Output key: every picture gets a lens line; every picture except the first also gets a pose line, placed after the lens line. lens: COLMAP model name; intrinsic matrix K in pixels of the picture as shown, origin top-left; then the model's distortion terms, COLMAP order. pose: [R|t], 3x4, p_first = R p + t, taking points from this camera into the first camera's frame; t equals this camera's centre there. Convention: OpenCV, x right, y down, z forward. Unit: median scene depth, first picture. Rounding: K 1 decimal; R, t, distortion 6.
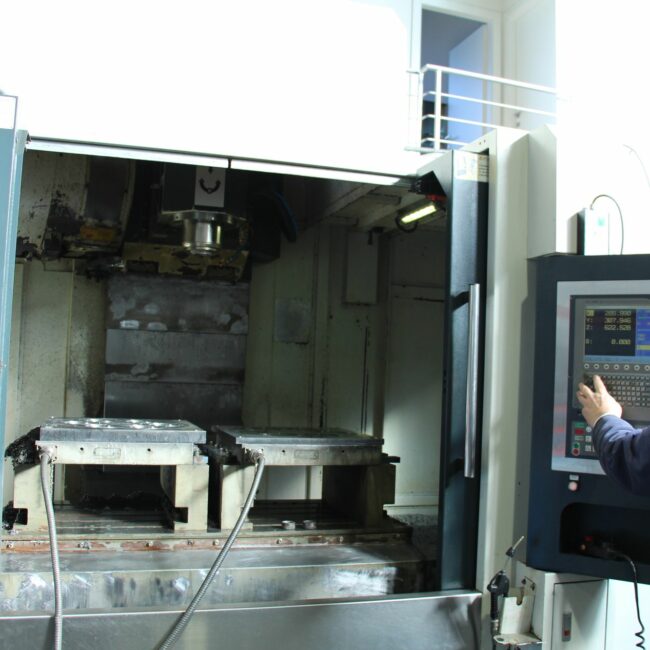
lens RADIAL K [[785.6, 0, 325.0], [0, 785.6, 325.0], [0, 0, 1]] dist [-0.175586, 0.096492]
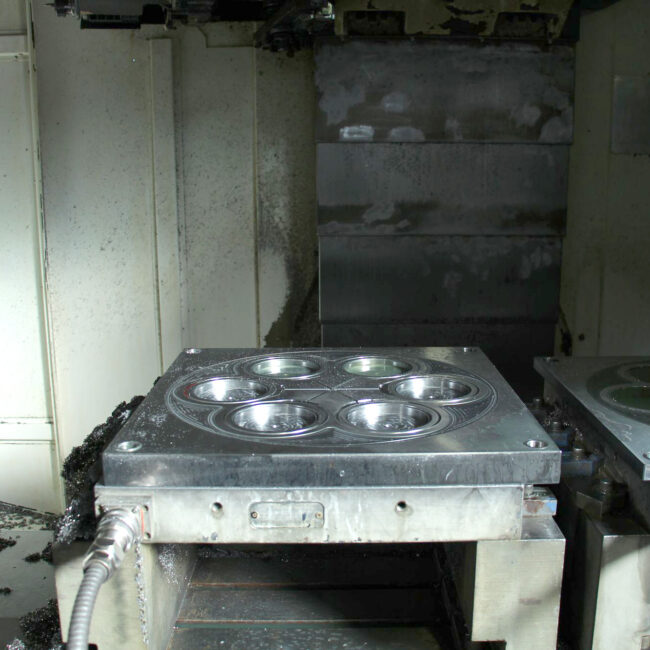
lens RADIAL K [[785.6, 0, 325.0], [0, 785.6, 325.0], [0, 0, 1]] dist [-0.175586, 0.096492]
pose [[0.952471, 0.024512, -0.303642, -0.100838], [0.053983, 0.967401, 0.247429, -0.006637], [0.299809, -0.252061, 0.920098, 0.446012]]
